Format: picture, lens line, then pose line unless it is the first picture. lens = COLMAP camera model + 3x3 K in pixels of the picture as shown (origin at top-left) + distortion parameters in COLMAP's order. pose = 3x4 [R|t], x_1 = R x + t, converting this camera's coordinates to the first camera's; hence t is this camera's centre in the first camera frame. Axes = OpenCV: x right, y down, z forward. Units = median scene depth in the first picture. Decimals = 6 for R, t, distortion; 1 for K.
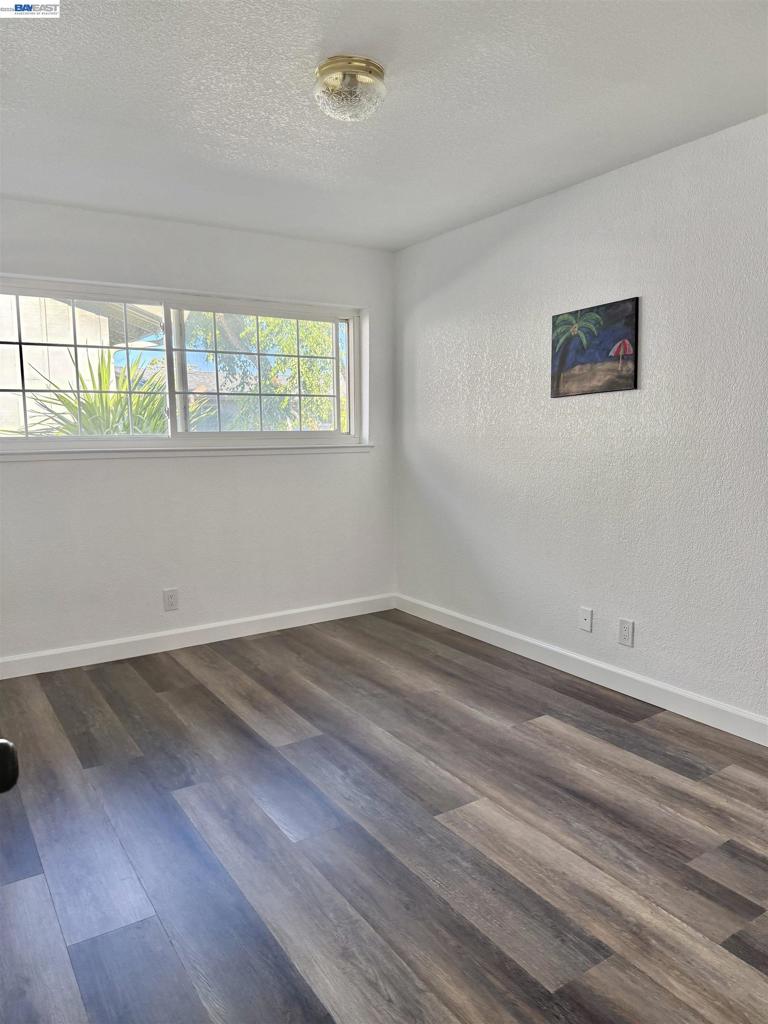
lens RADIAL K [[719.7, 0, 384.0], [0, 719.7, 512.0], [0, 0, 1]] dist [0.094265, -0.159665]
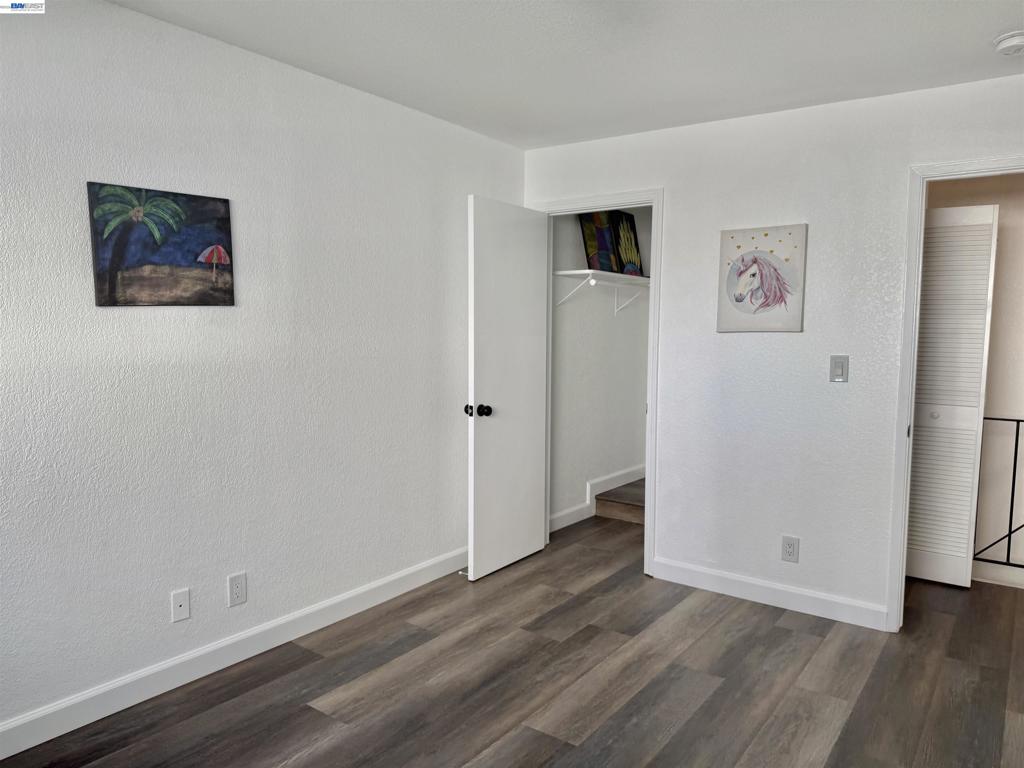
lens RADIAL K [[719.7, 0, 513.5], [0, 719.7, 387.2], [0, 0, 1]] dist [0.094265, -0.159665]
pose [[-0.359376, -0.068380, 0.930684, -0.682175], [0.108453, 0.987493, 0.114432, -0.158987], [-0.926869, 0.142060, -0.347466, 1.174705]]
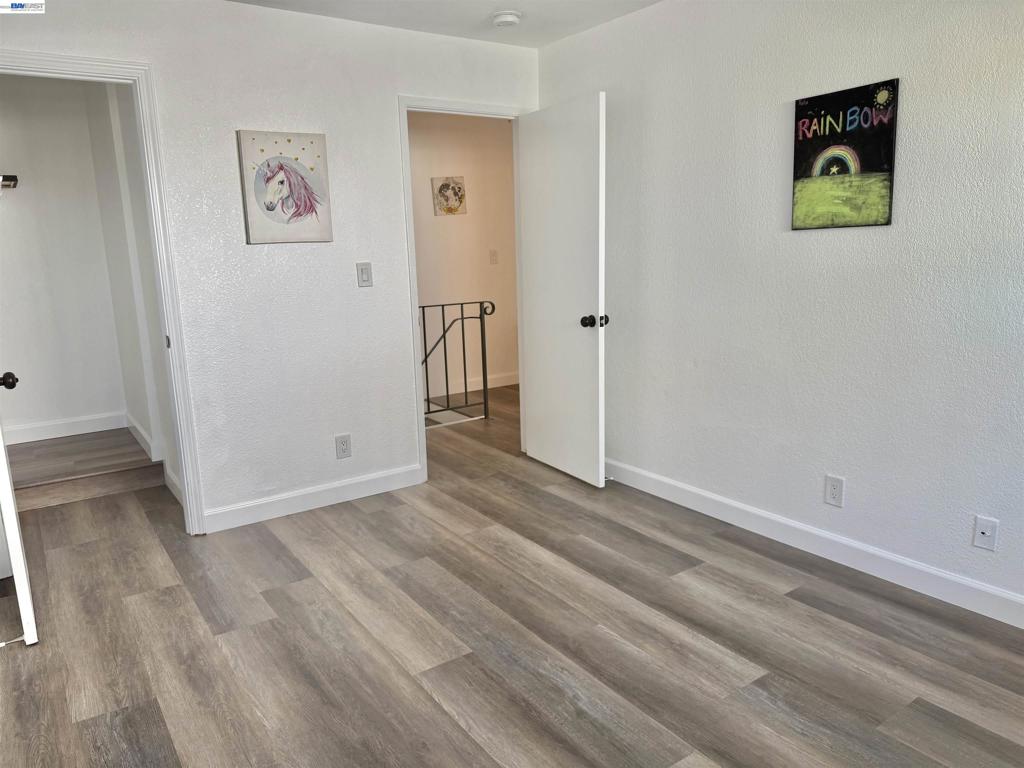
lens RADIAL K [[719.7, 0, 513.5], [0, 719.7, 387.2], [0, 0, 1]] dist [0.094265, -0.159665]
pose [[-0.998705, 0.045069, -0.023621, 0.017053], [0.035114, 0.946392, 0.321106, -0.214941], [0.036827, 0.319861, -0.946749, 1.594508]]
